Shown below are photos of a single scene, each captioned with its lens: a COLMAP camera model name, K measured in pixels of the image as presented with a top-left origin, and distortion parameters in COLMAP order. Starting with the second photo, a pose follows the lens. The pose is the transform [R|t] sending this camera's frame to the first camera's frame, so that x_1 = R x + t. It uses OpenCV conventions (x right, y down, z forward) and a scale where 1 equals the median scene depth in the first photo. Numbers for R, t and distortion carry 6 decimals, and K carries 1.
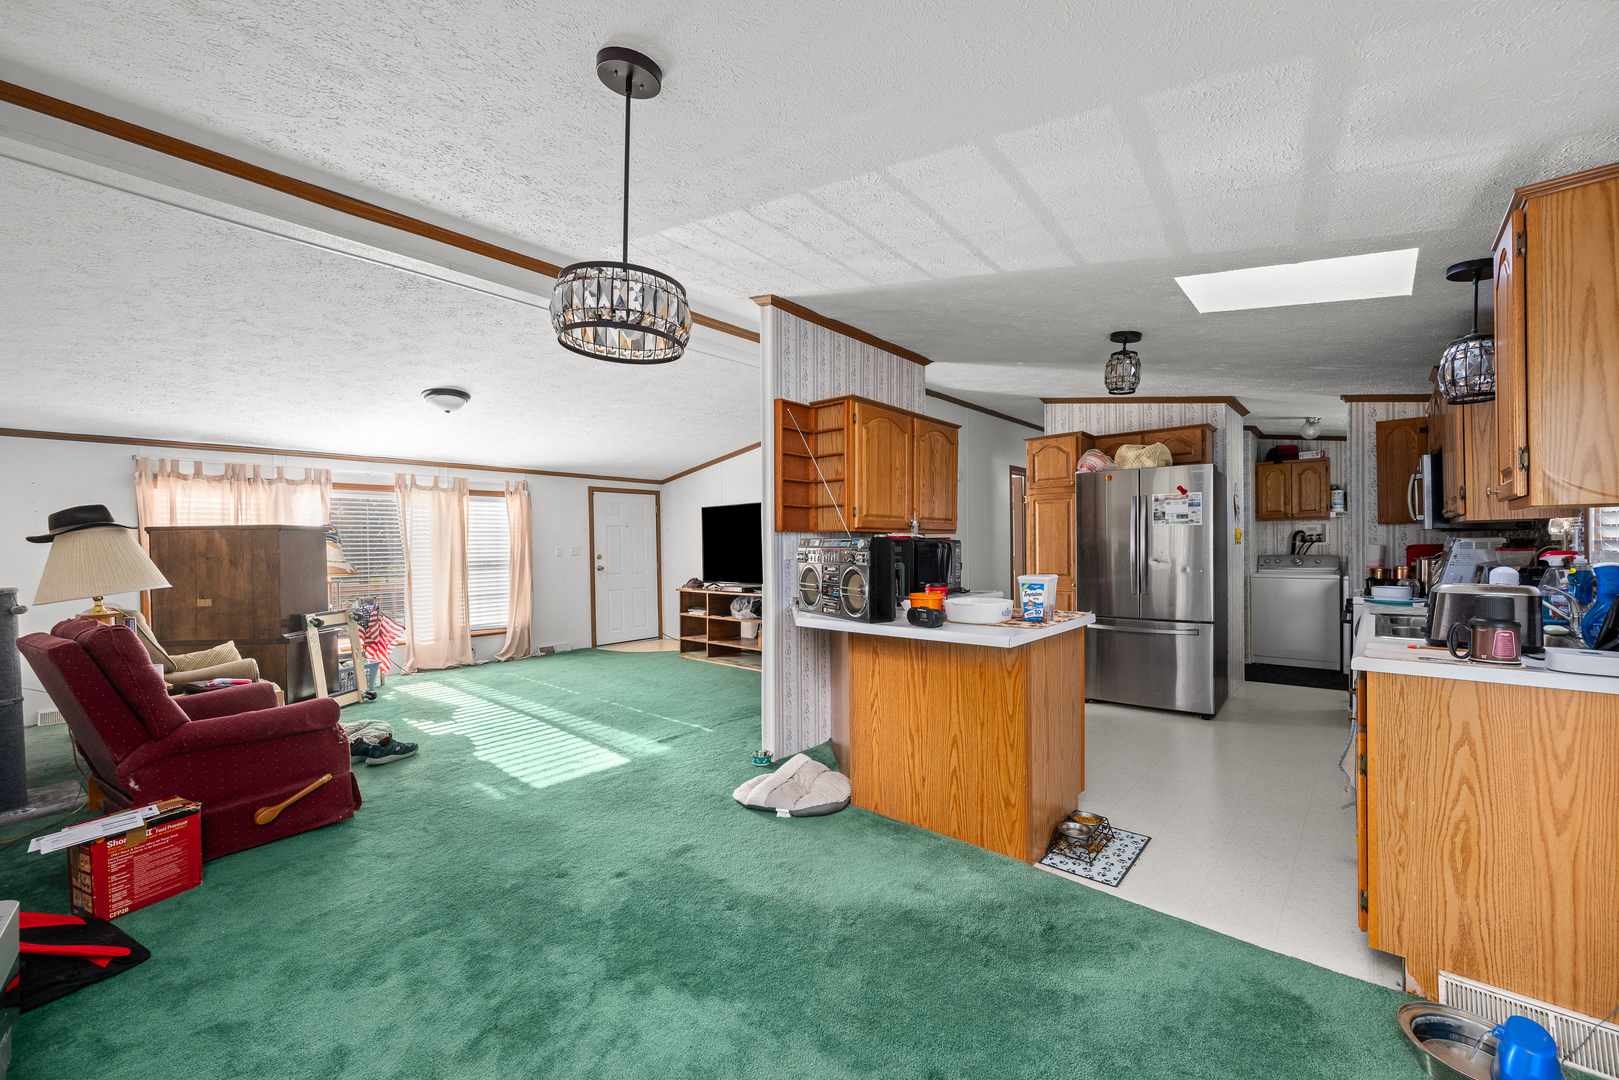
lens RADIAL K [[635.2, 0, 816.4], [0, 635.2, 549.1], [0, 0, 1]] dist [-0.005825, -0.000163]
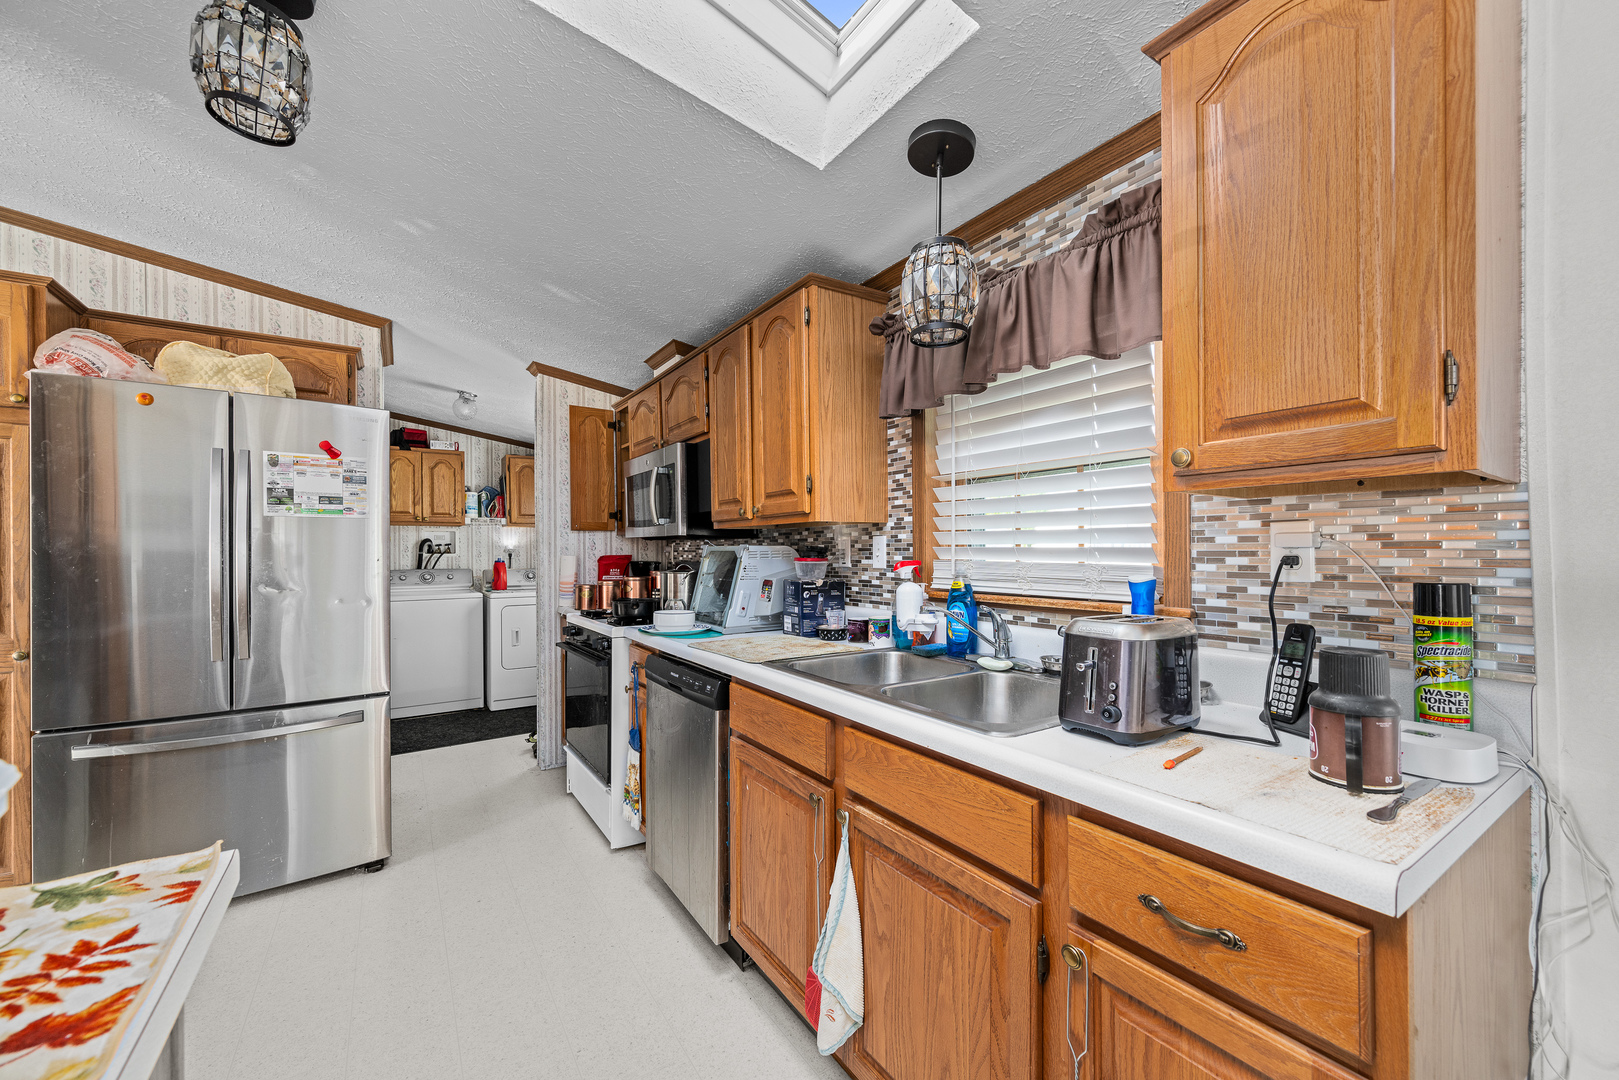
lens RADIAL K [[635.2, 0, 813.9], [0, 635.2, 552.5], [0, 0, 1]] dist [-0.005825, -0.000163]
pose [[0.256879, 0.008431, 0.966407, 0.154164], [0.007887, 0.999910, -0.010820, 0.000167], [-0.966411, 0.010401, 0.256789, 0.421165]]
